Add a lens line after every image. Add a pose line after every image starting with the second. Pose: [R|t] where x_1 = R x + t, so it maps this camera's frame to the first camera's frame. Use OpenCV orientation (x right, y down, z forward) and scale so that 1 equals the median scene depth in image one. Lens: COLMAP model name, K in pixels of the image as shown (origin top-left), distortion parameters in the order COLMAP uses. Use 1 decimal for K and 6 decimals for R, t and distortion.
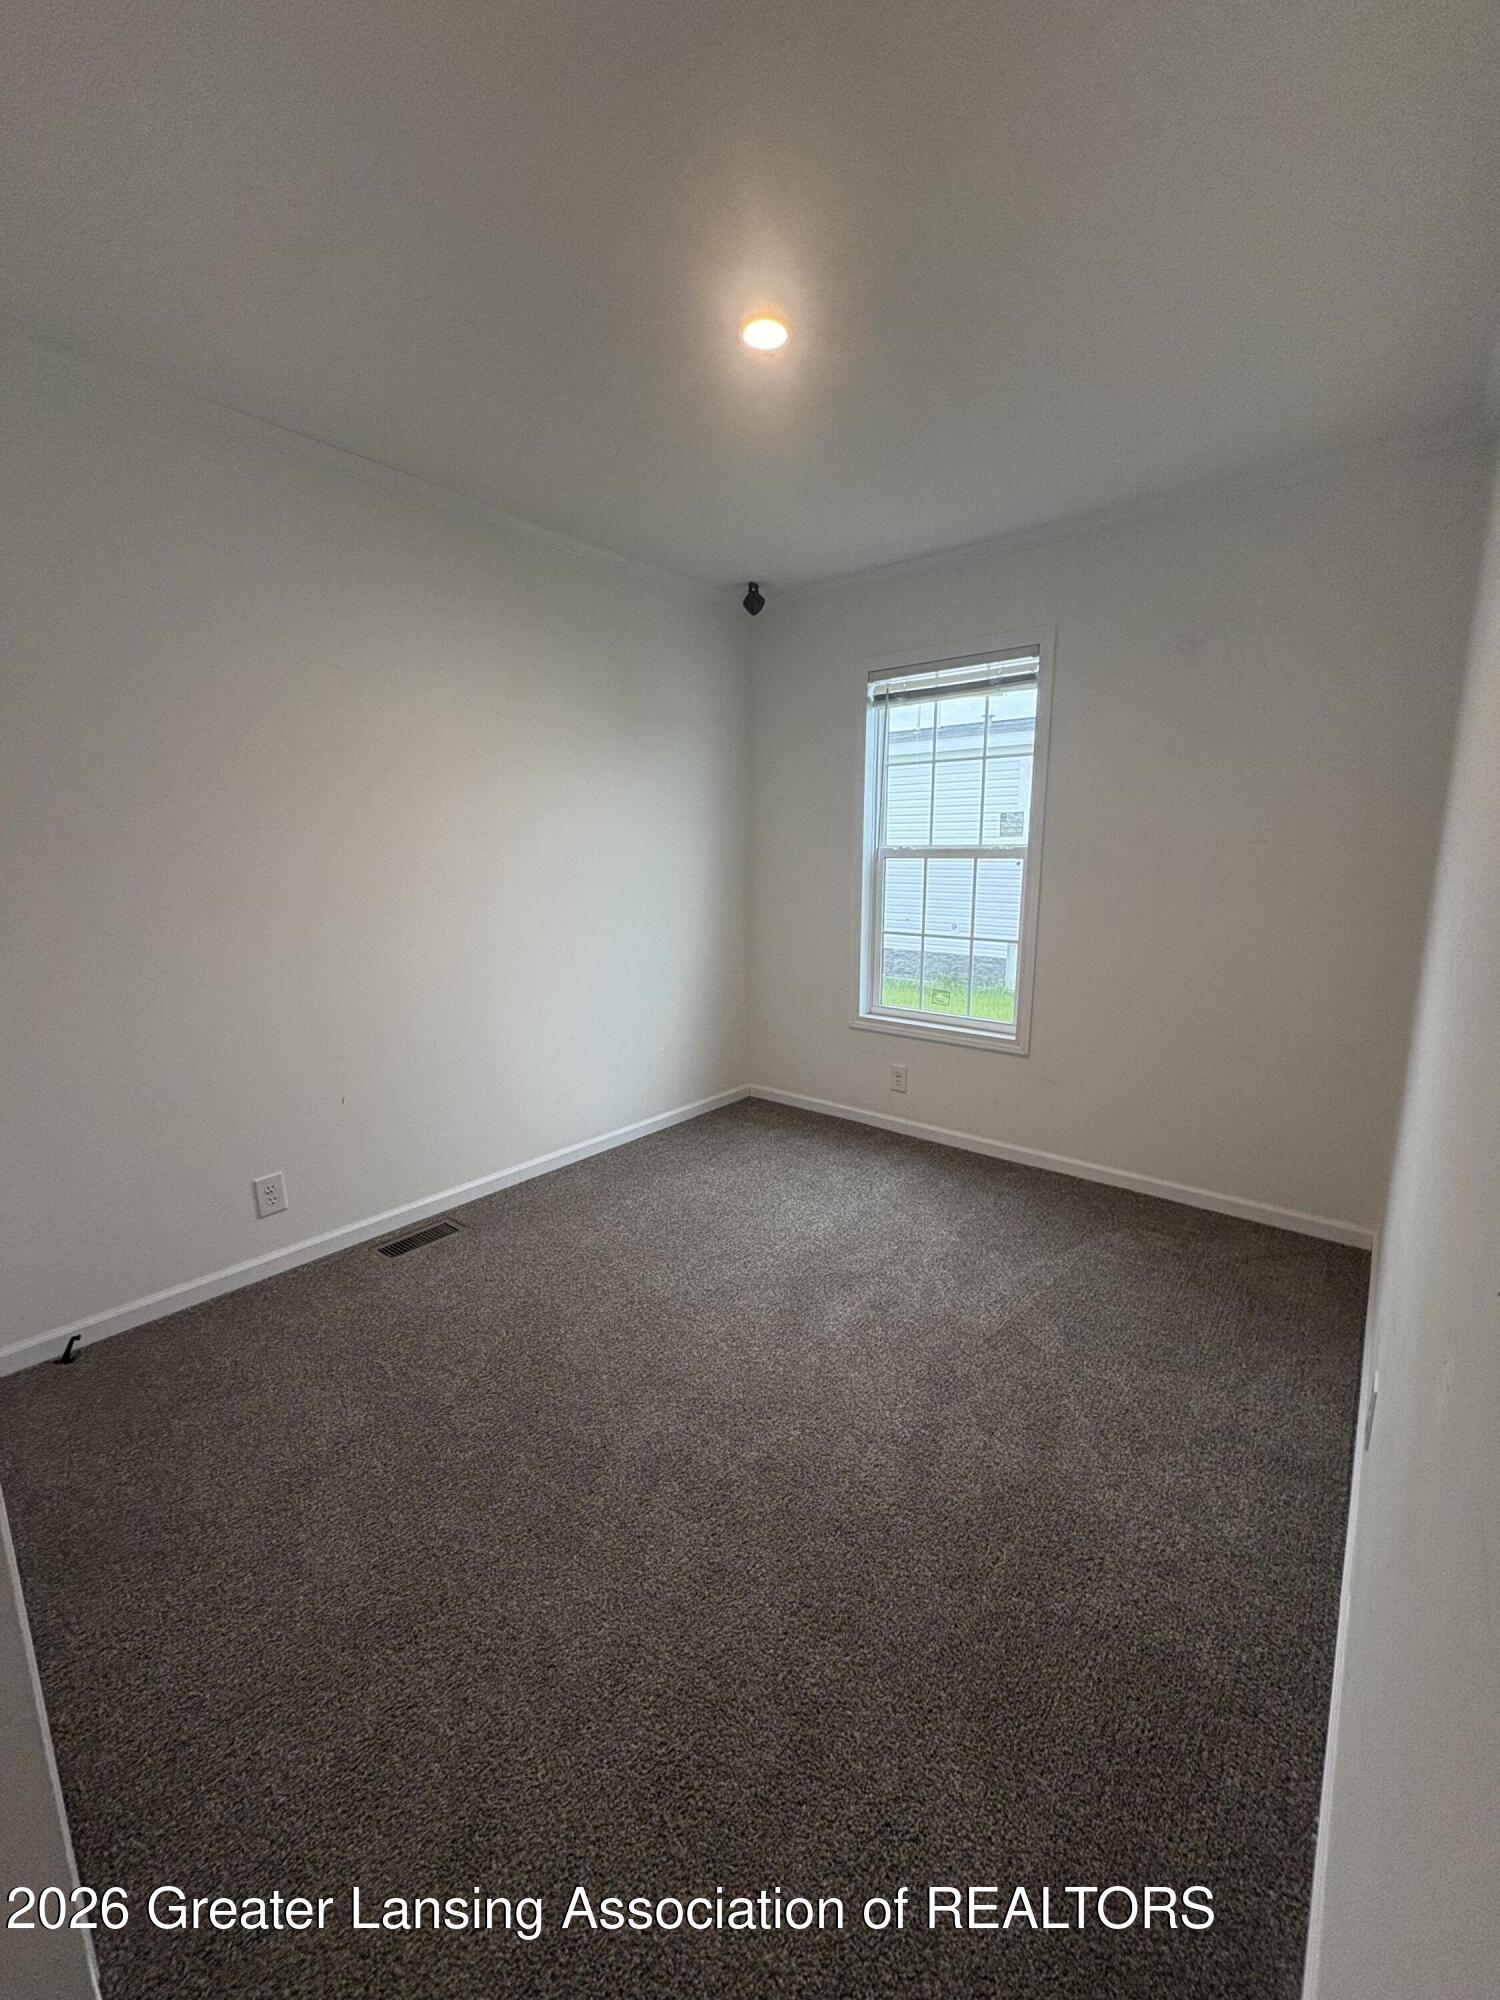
lens RADIAL K [[799.7, 0, 750.0], [0, 799.7, 1000.0], [0, 0, 1]] dist [0.000840, 0.000051]
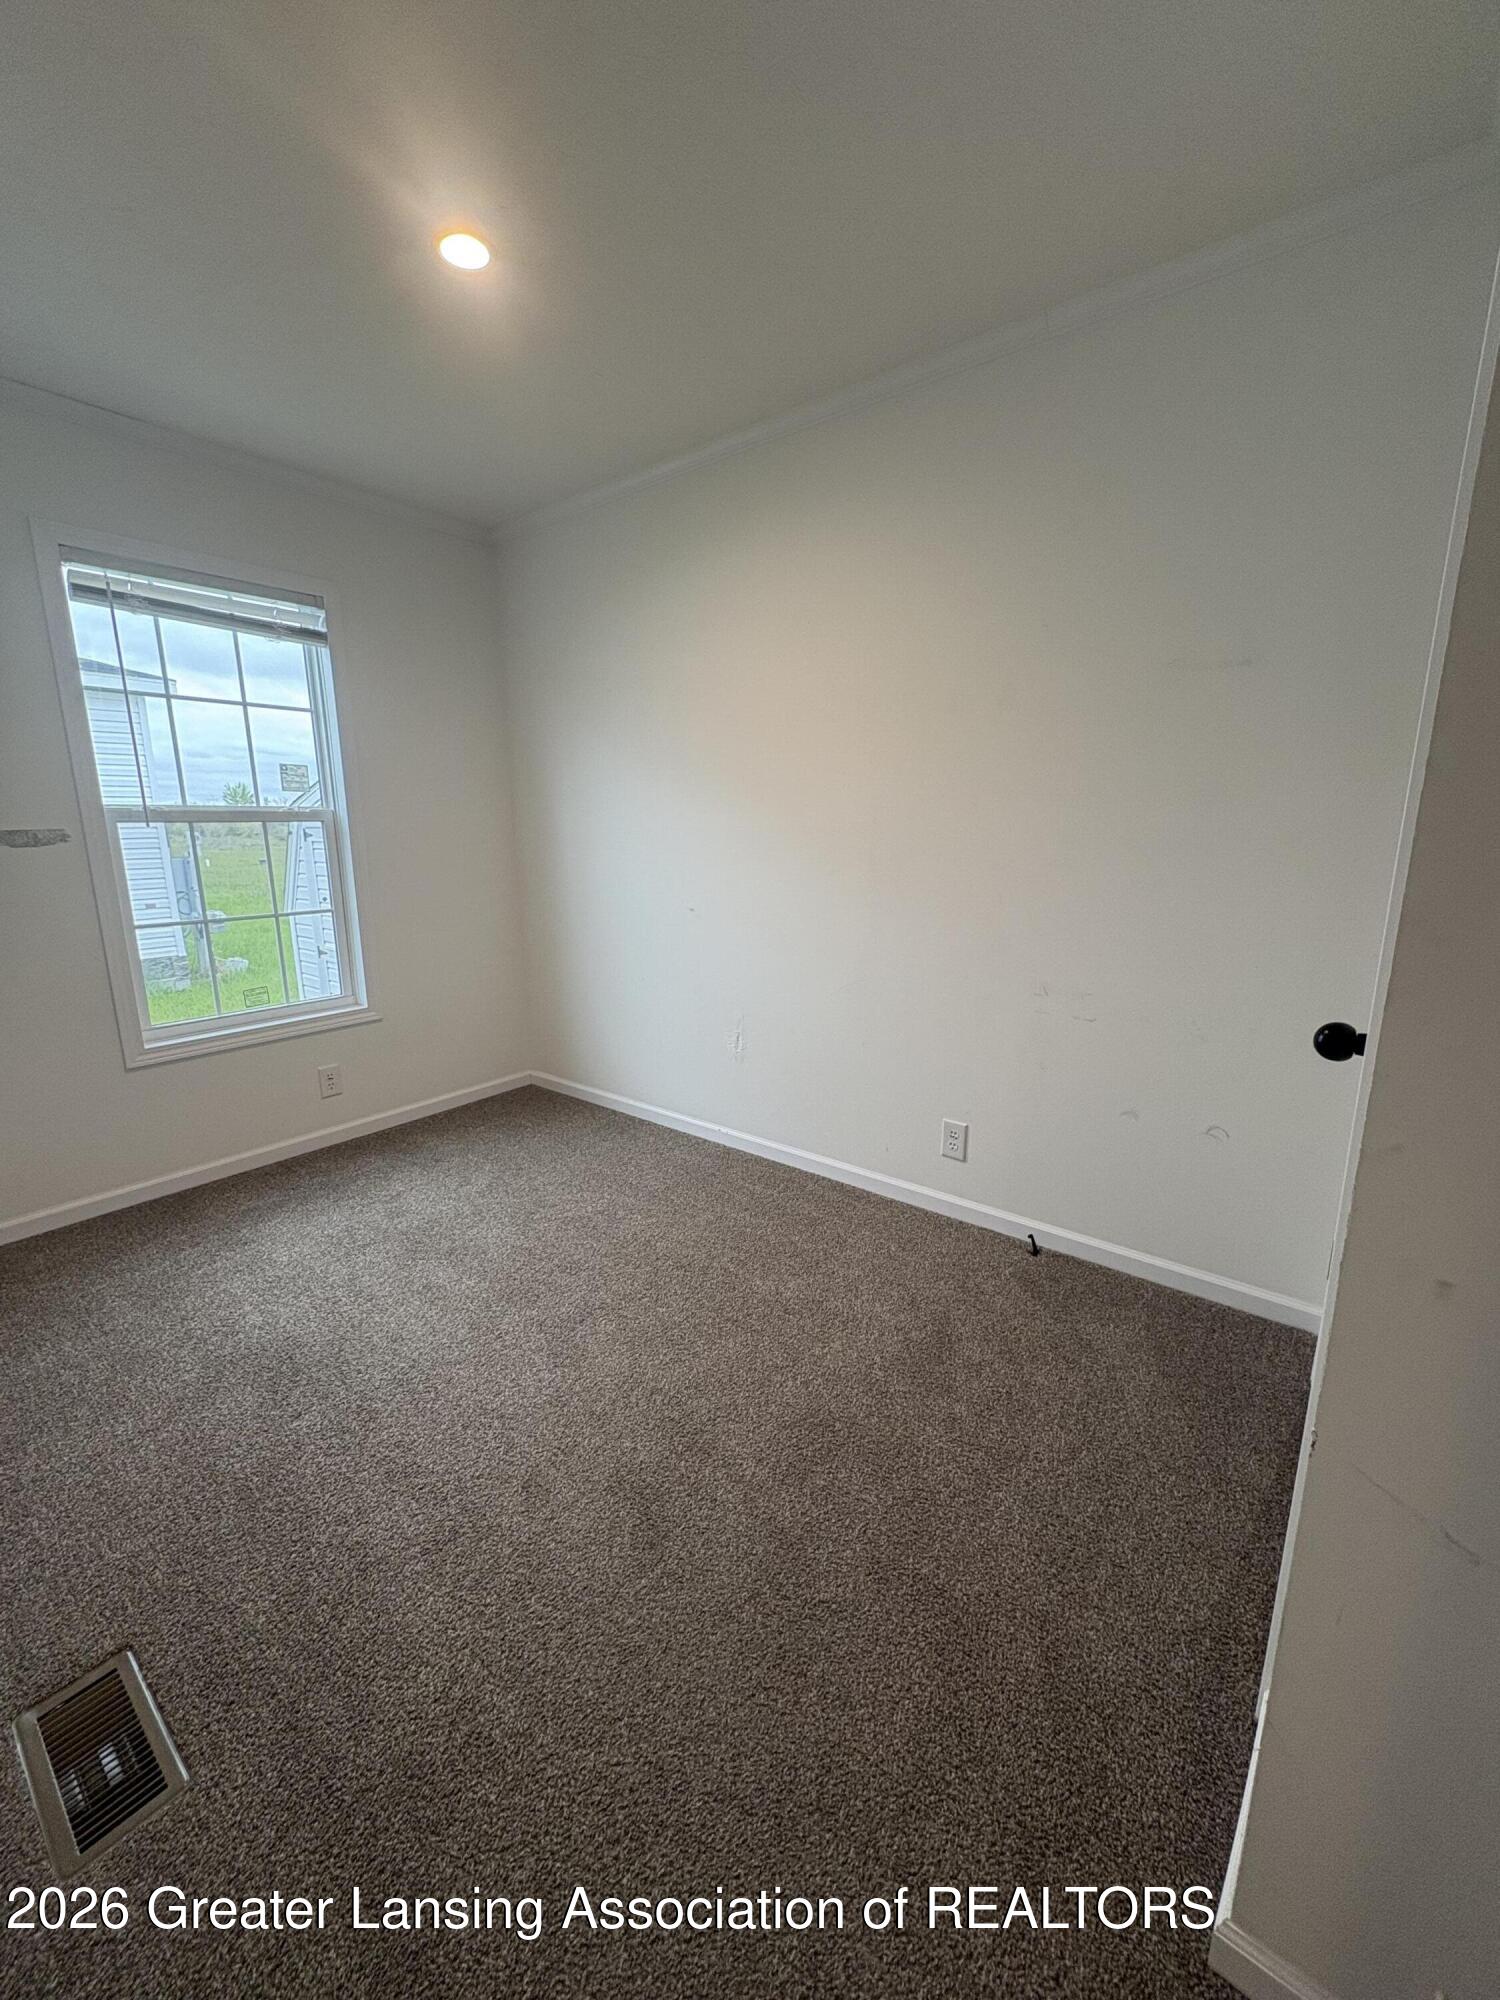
lens RADIAL K [[792.1, 0, 750.0], [0, 792.1, 1000.0], [0, 0, 1]] dist [-0.013433, -0.000043]
pose [[-0.014423, -0.223816, 0.974525, -0.618600], [0.181878, 0.957780, 0.222662, -0.090874], [-0.983215, 0.180456, 0.026893, 0.513487]]
